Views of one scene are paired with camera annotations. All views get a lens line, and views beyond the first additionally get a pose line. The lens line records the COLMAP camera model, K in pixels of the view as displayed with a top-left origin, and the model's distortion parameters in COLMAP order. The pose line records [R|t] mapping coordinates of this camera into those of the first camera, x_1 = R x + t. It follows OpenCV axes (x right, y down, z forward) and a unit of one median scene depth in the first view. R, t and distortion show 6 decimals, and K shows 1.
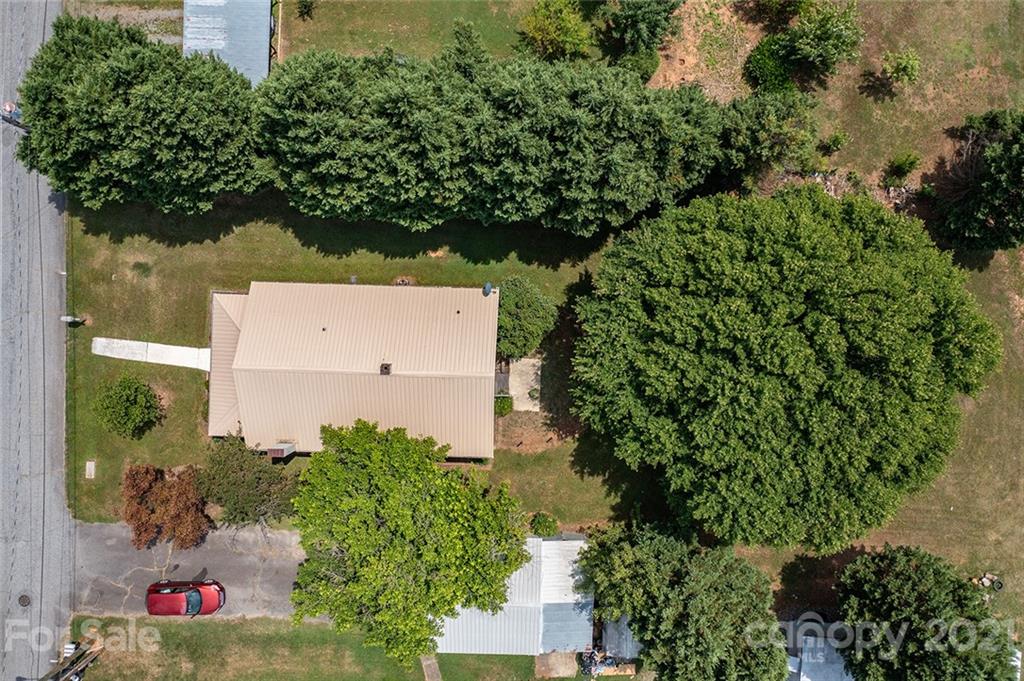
lens RADIAL K [[828.0, 0, 514.3], [0, 828.0, 340.6], [0, 0, 1]] dist [0.008222, 0.009874]
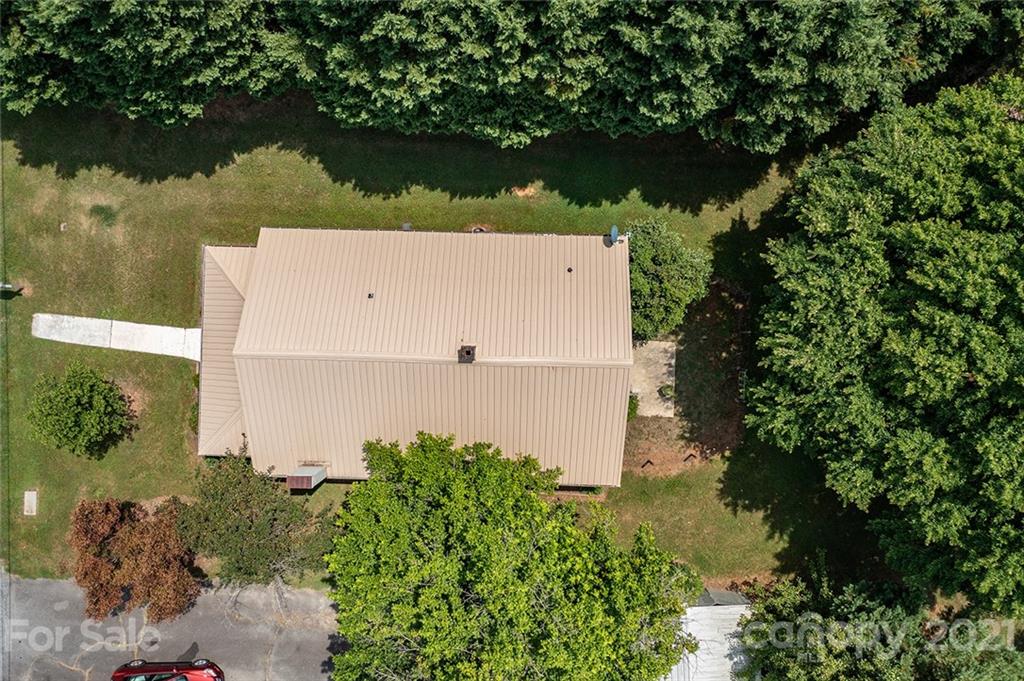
lens RADIAL K [[828.0, 0, 509.1], [0, 828.0, 339.7], [0, 0, 1]] dist [0.008222, 0.009874]
pose [[0.999977, -0.003697, -0.005719, -0.113332], [0.003691, 0.999992, -0.001183, 0.022522], [0.005724, 0.001162, 0.999983, 0.330904]]
